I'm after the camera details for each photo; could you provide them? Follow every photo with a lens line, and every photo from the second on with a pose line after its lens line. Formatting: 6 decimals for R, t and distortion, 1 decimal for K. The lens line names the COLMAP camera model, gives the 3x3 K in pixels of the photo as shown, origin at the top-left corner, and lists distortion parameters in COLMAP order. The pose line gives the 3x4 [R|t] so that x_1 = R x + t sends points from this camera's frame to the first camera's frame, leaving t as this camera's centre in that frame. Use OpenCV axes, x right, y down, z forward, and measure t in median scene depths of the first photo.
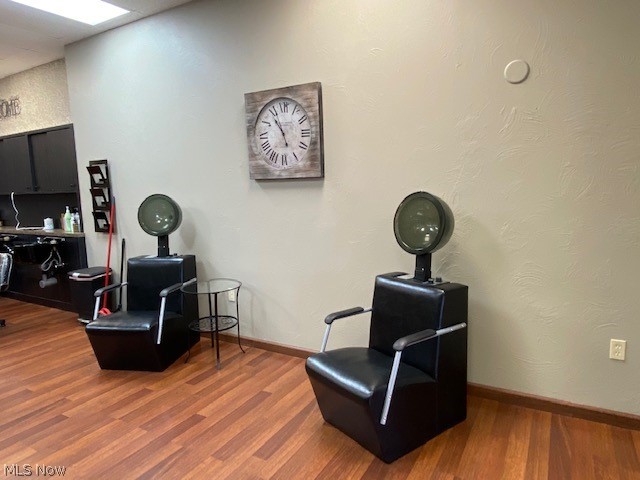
lens RADIAL K [[411.6, 0, 320.0], [0, 411.6, 240.0], [0, 0, 1]] dist [0.101265, -0.130715]
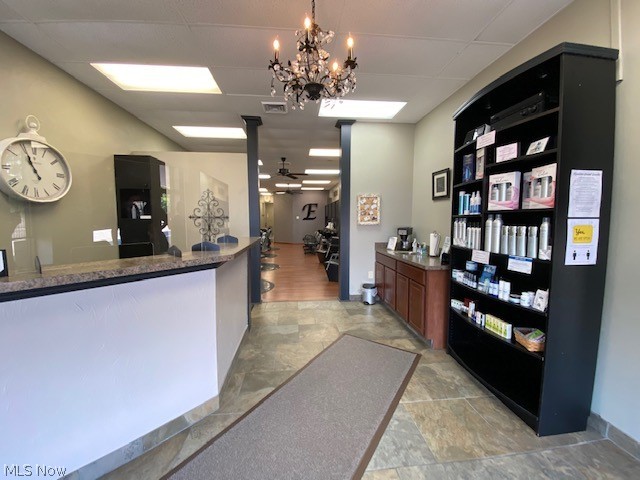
lens RADIAL K [[256.9, 0, 318.5], [0, 256.9, 237.6], [0, 0, 1]] dist [0.035032, -0.028874]
pose [[0.584400, 0.094559, -0.805938, 1.531526], [-0.129575, 0.991318, 0.022352, 0.015133], [0.801054, 0.091367, 0.591578, -0.536764]]
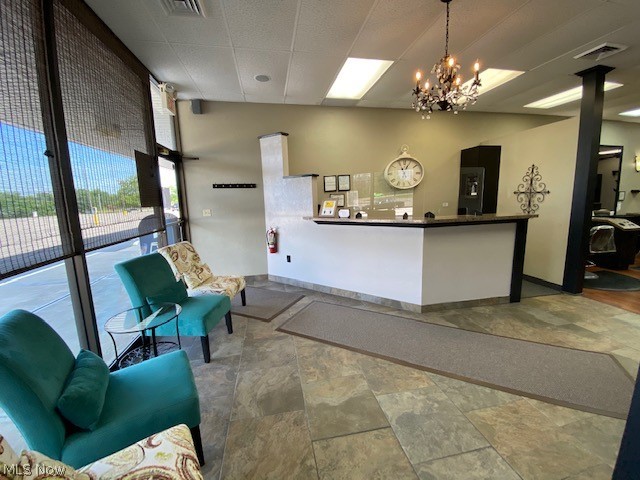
lens RADIAL K [[258.3, 0, 318.6], [0, 258.3, 237.3], [0, 0, 1]] dist [0.027916, -0.024377]
pose [[-0.752225, 0.152287, -0.641067, 1.849609], [-0.036841, 0.961683, 0.271678, -0.089399], [0.657876, 0.227980, -0.717791, 0.087190]]
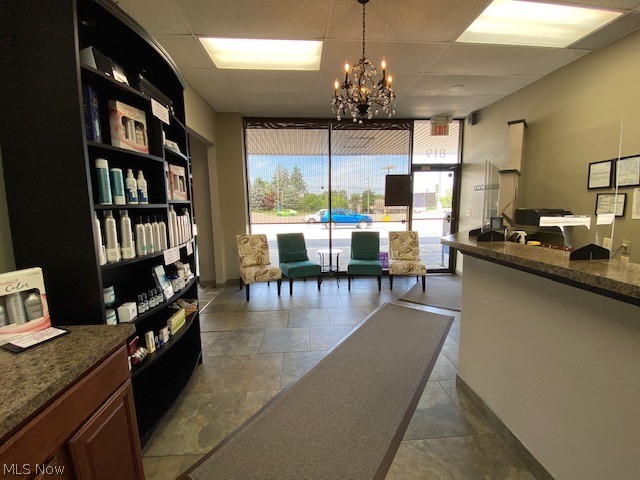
lens RADIAL K [[258.3, 0, 318.6], [0, 258.3, 237.3], [0, 0, 1]] dist [0.027916, -0.024377]
pose [[-0.555187, -0.061856, 0.829422, 0.585494], [0.144469, 0.974900, 0.169408, -0.064745], [-0.819083, 0.213878, -0.532315, 0.244030]]
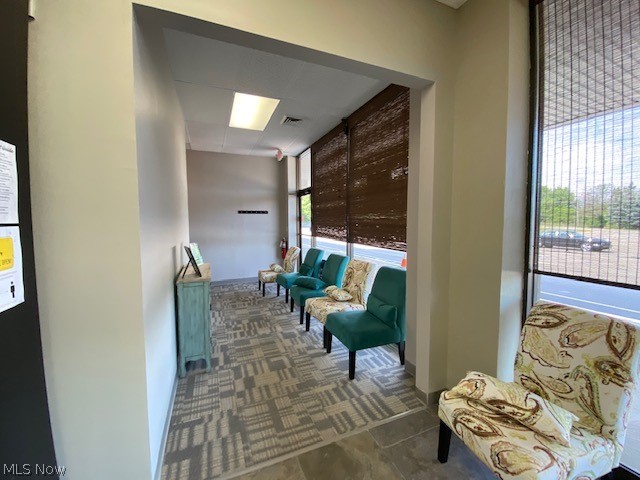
lens RADIAL K [[258.3, 0, 318.6], [0, 258.3, 237.3], [0, 0, 1]] dist [0.027916, -0.024377]
pose [[0.599940, -0.014726, 0.799910, 1.411939], [0.088188, 0.994955, -0.047825, -0.023906], [-0.795170, 0.099235, 0.598212, -0.253144]]
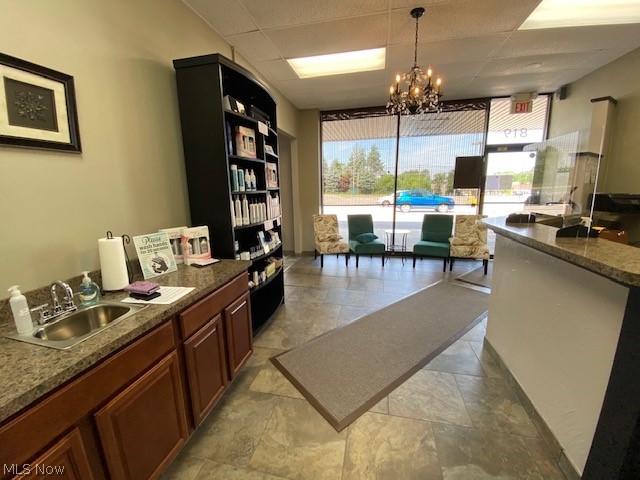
lens RADIAL K [[256.9, 0, 318.5], [0, 256.9, 237.6], [0, 0, 1]] dist [0.035032, -0.028874]
pose [[-0.295194, -0.143406, 0.944614, 0.374202], [0.156184, 0.968130, 0.195784, -0.076032], [-0.942585, 0.205328, -0.263388, 0.288989]]
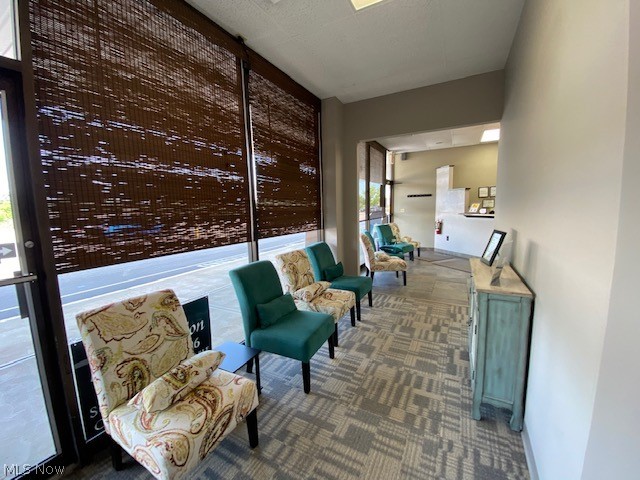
lens RADIAL K [[258.3, 0, 318.6], [0, 258.3, 237.3], [0, 0, 1]] dist [0.027916, -0.024377]
pose [[-0.997441, 0.064890, -0.030006, 2.344888], [0.055209, 0.965795, 0.253360, -0.266987], [0.045420, 0.251055, -0.966907, 1.252306]]
